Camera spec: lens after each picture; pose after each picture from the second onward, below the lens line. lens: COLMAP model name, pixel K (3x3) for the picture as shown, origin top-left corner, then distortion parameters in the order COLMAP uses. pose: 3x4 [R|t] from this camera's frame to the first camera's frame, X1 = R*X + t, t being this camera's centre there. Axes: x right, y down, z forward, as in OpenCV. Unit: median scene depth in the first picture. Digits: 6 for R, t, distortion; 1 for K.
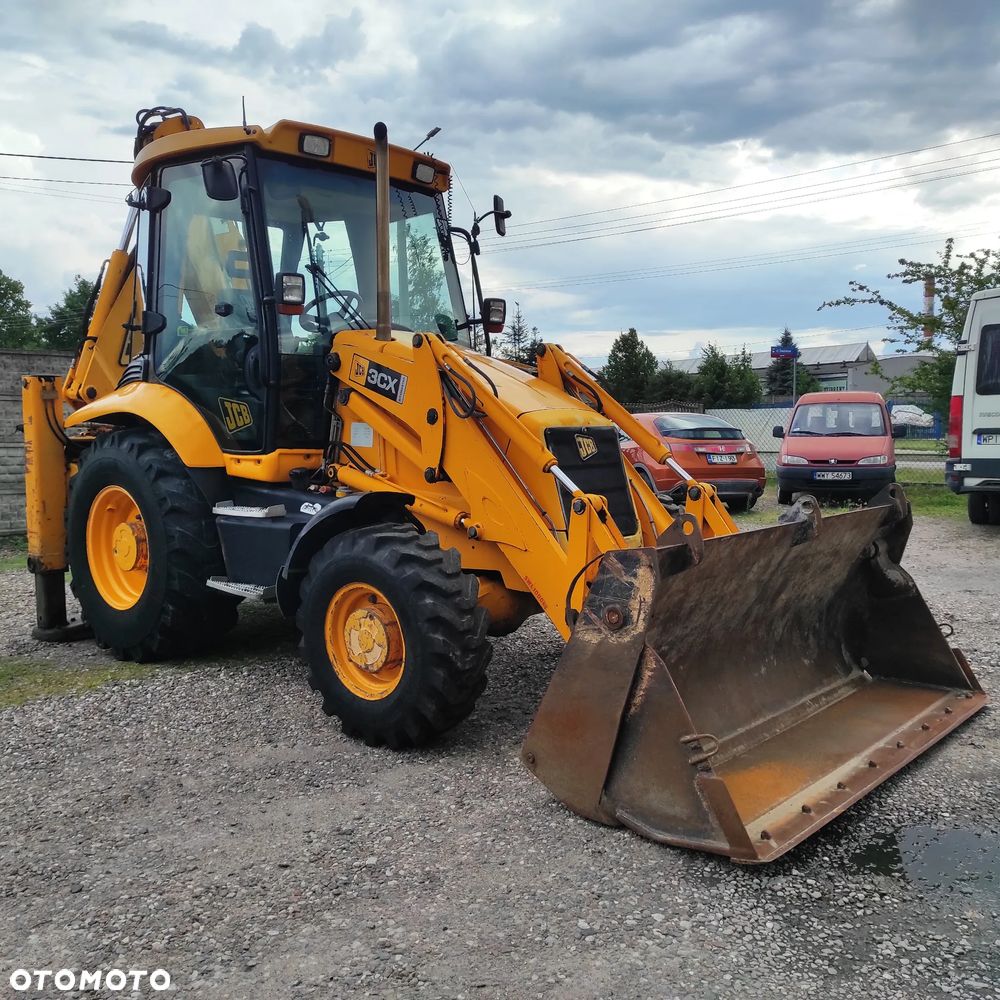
lens RADIAL K [[990.5, 0, 503.2], [0, 990.5, 497.7], [0, 0, 1]] dist [0.051097, -0.021621]
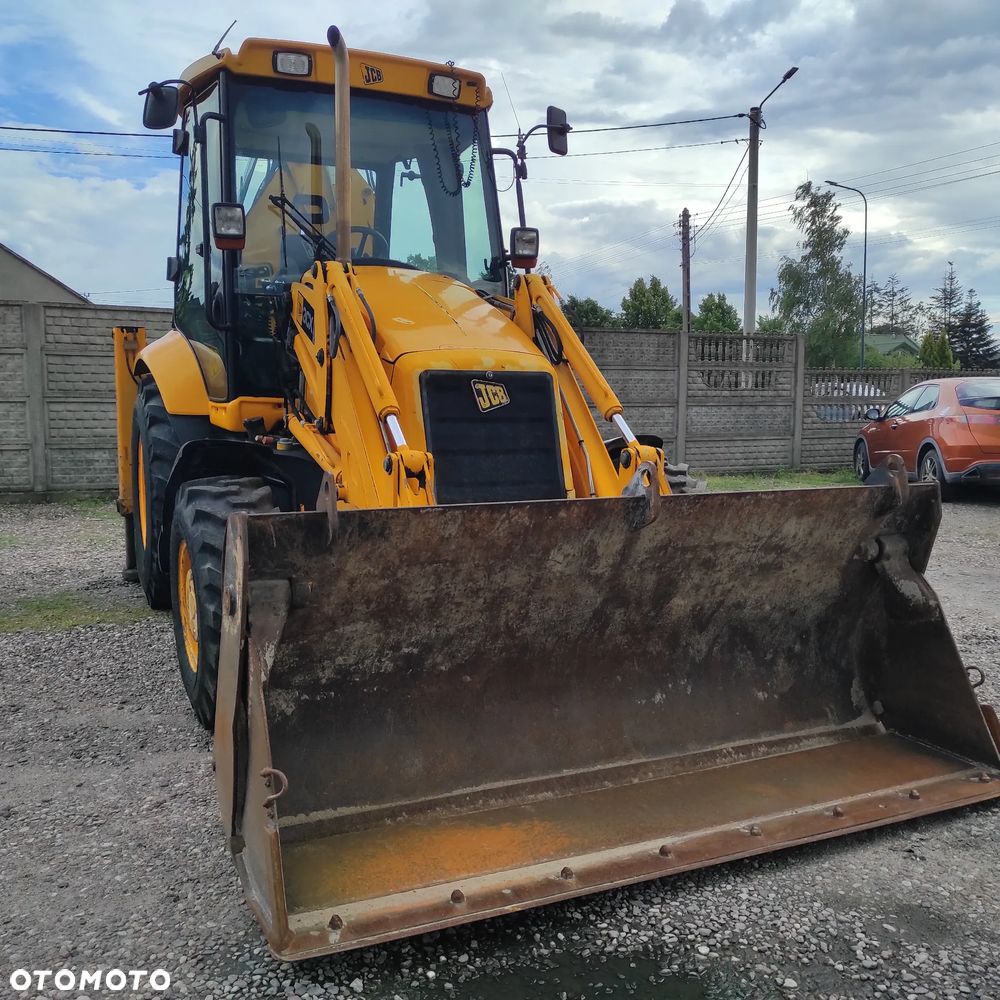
lens RADIAL K [[987.0, 0, 500.0], [0, 987.0, 500.0], [0, 0, 1]] dist [0.073903, -0.085473]
pose [[0.913299, 0.055002, -0.403559, 0.382851], [-0.043288, 0.998336, 0.038101, 0.002405], [0.404983, -0.017328, 0.914160, 0.238972]]
